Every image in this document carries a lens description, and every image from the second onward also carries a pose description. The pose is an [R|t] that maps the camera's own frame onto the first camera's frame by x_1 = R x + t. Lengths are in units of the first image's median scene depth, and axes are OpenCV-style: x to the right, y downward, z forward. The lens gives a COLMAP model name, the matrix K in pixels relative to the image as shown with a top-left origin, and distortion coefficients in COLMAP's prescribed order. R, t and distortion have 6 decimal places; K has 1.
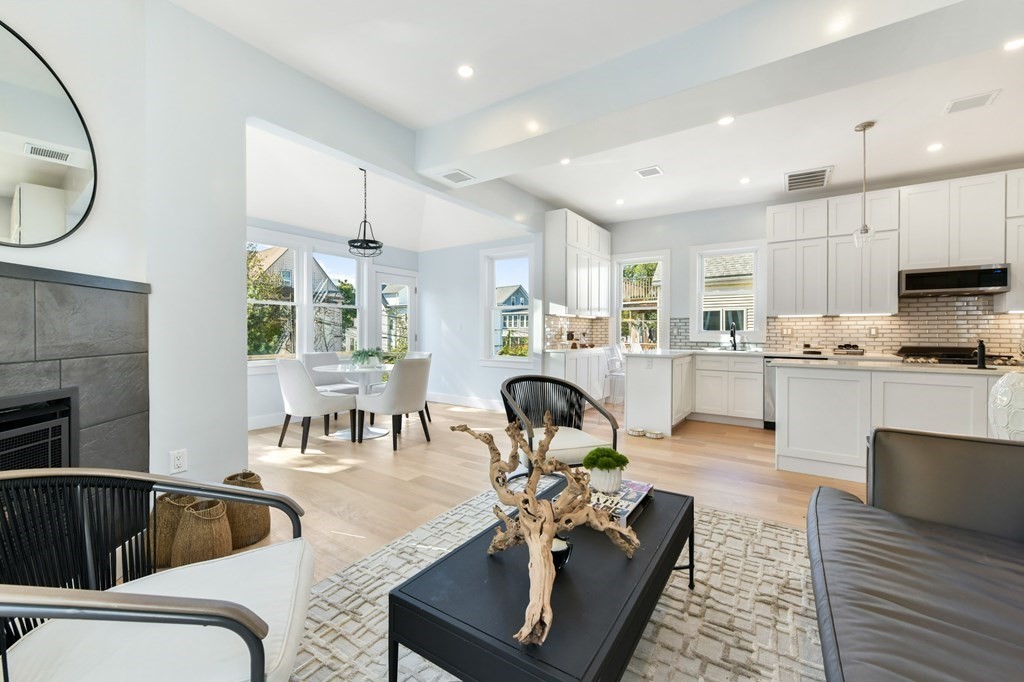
lens RADIAL K [[412.0, 0, 517.4], [0, 412.0, 331.8], [0, 0, 1]] dist [-0.001463, 0.003191]
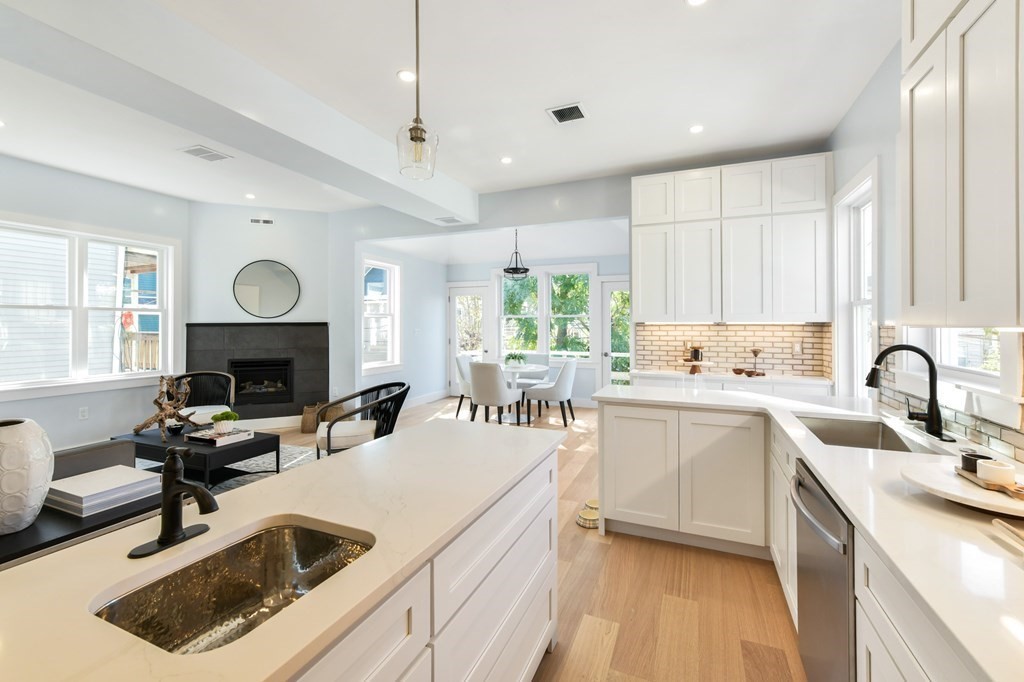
lens RADIAL K [[412.0, 0, 517.4], [0, 412.0, 331.8], [0, 0, 1]] dist [-0.001463, 0.003191]
pose [[0.177875, 0.011920, -0.983981, 0.873930], [0.000317, 0.999926, 0.012170, -0.039799], [0.984053, -0.002477, 0.177858, 0.762612]]
